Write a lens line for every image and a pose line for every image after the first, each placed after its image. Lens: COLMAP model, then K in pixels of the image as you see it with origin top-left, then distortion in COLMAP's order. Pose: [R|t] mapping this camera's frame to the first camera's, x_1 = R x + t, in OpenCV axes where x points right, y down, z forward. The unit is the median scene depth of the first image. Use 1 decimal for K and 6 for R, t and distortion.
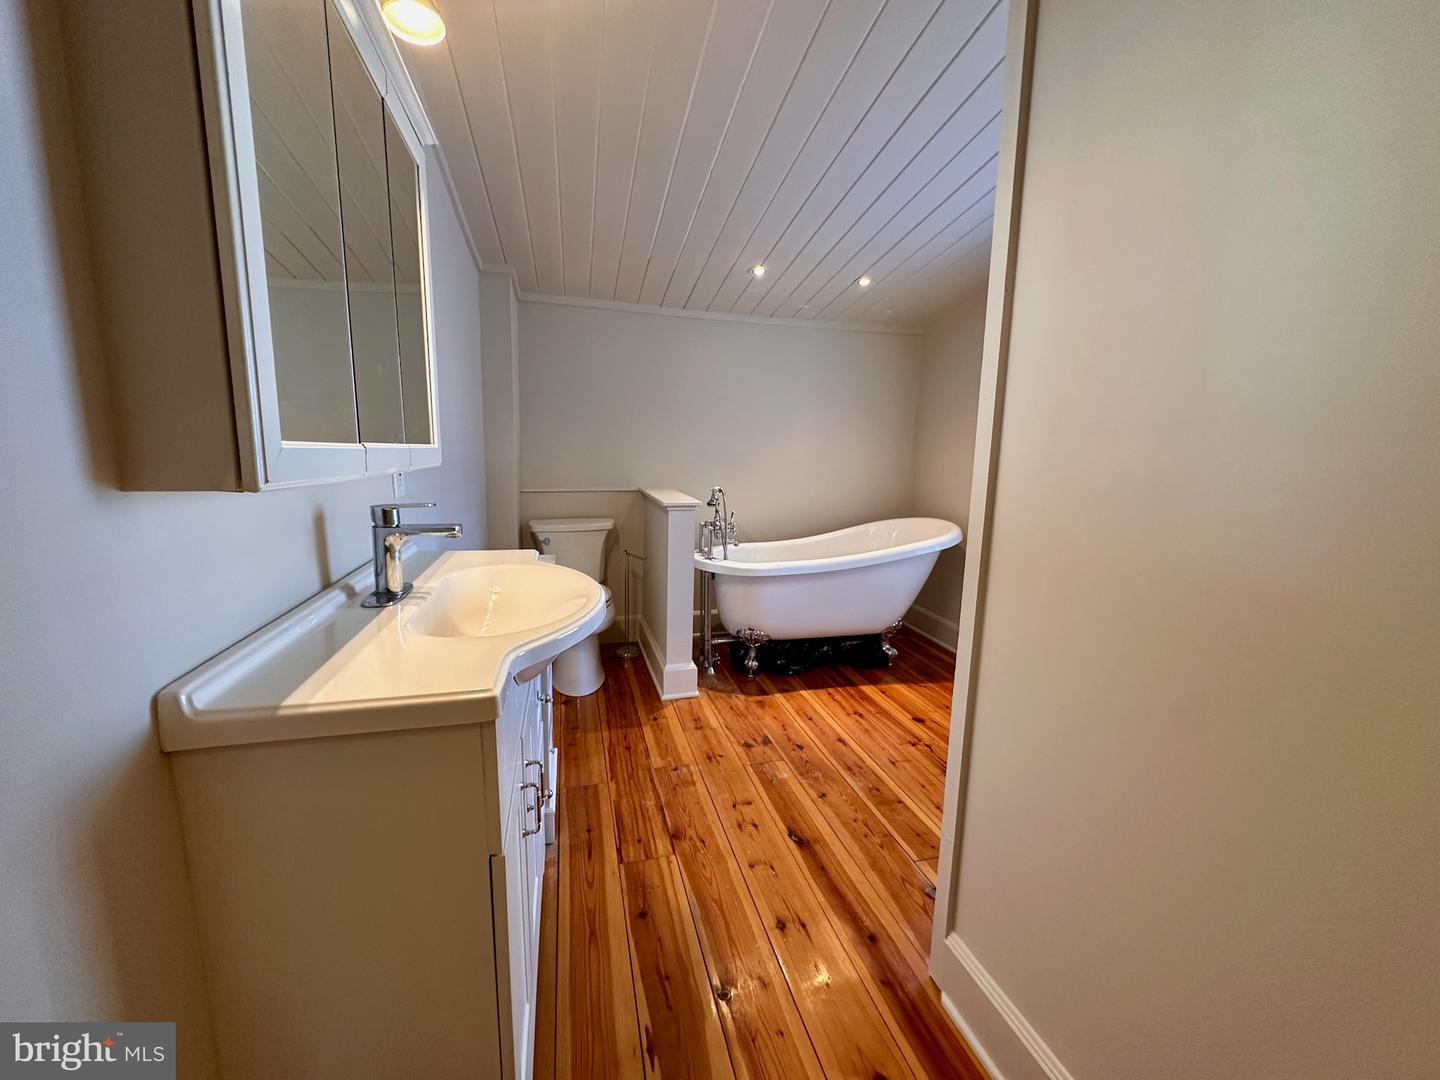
lens RADIAL K [[570.7, 0, 720.0], [0, 570.7, 540.0], [0, 0, 1]] dist [-0.002516, -0.000260]
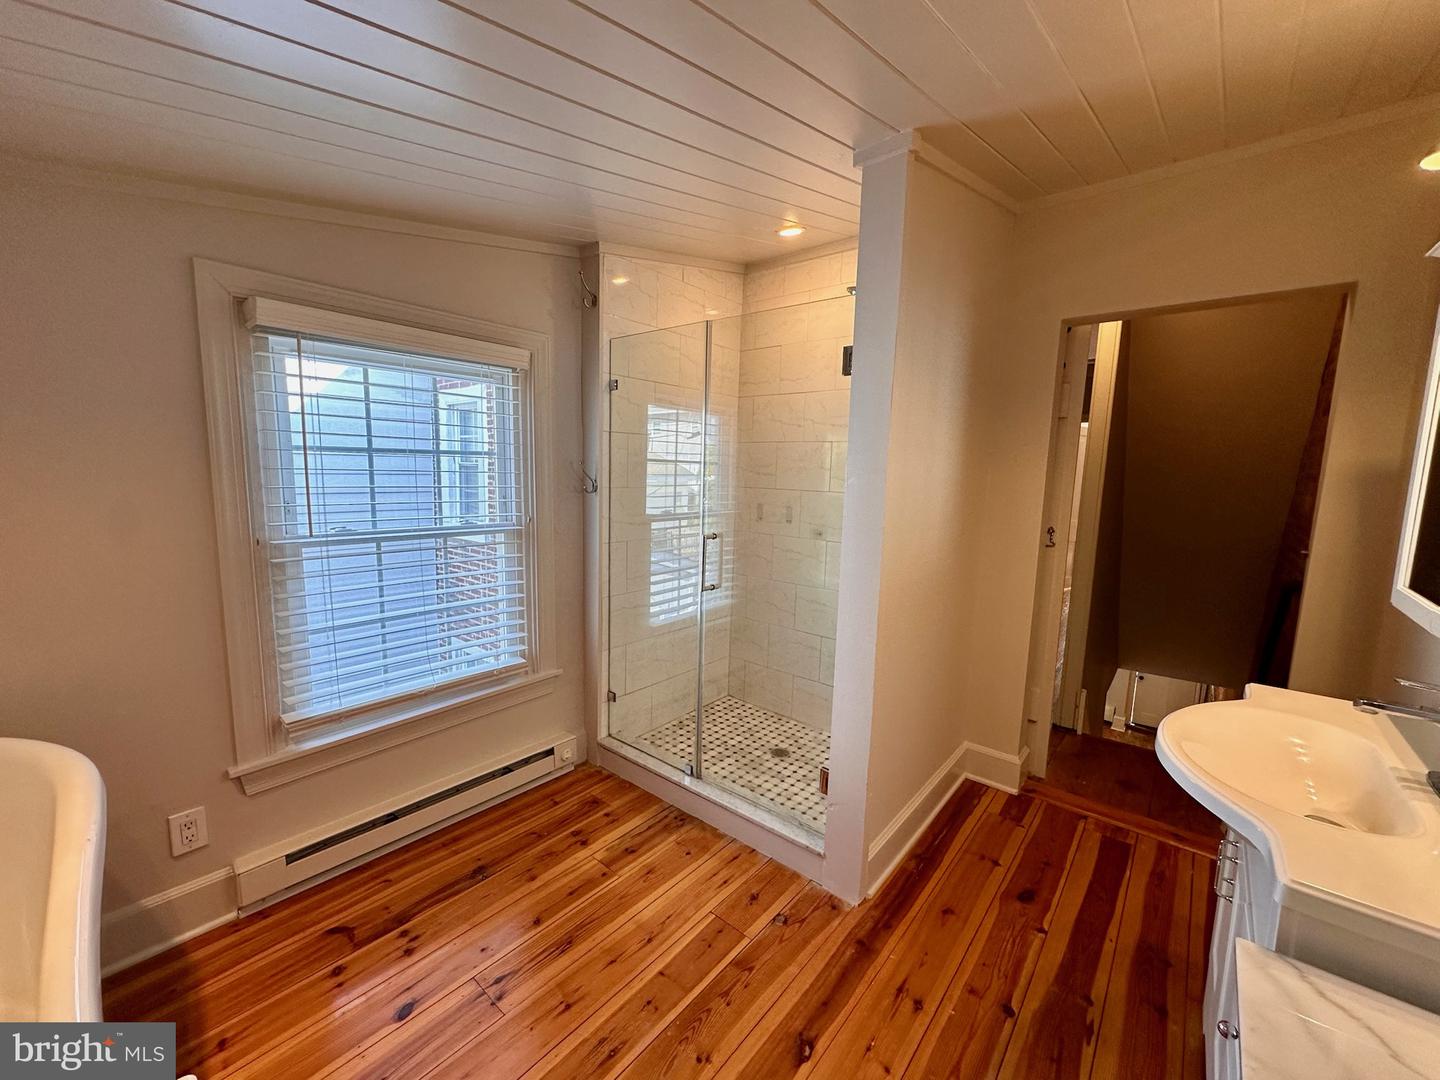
lens RADIAL K [[570.7, 0, 720.0], [0, 570.7, 540.0], [0, 0, 1]] dist [-0.002516, -0.000260]
pose [[-0.571712, -0.133410, 0.809535, -0.369028], [0.099351, 0.968173, 0.229717, -0.381399], [-0.814417, 0.211760, -0.540262, 1.476197]]
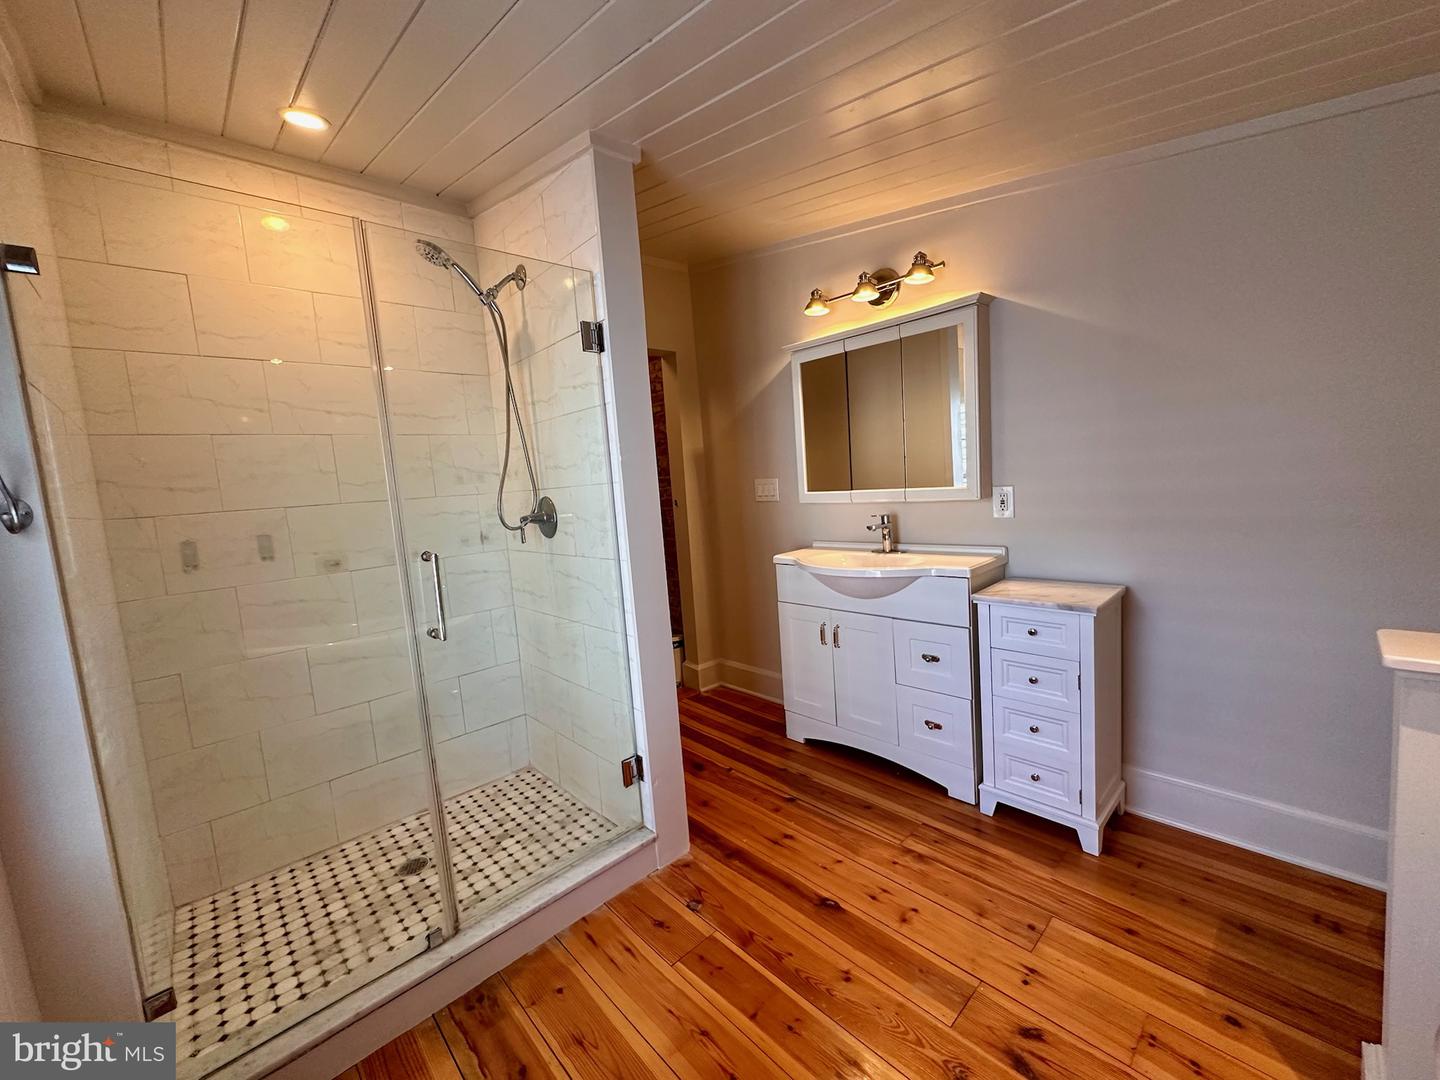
lens RADIAL K [[570.7, 0, 720.0], [0, 570.7, 540.0], [0, 0, 1]] dist [-0.002516, -0.000260]
pose [[-0.881097, 0.093786, -0.463543, 0.739353], [-0.020397, 0.971692, 0.235368, -0.321782], [0.472495, 0.216837, -0.854242, 1.724499]]
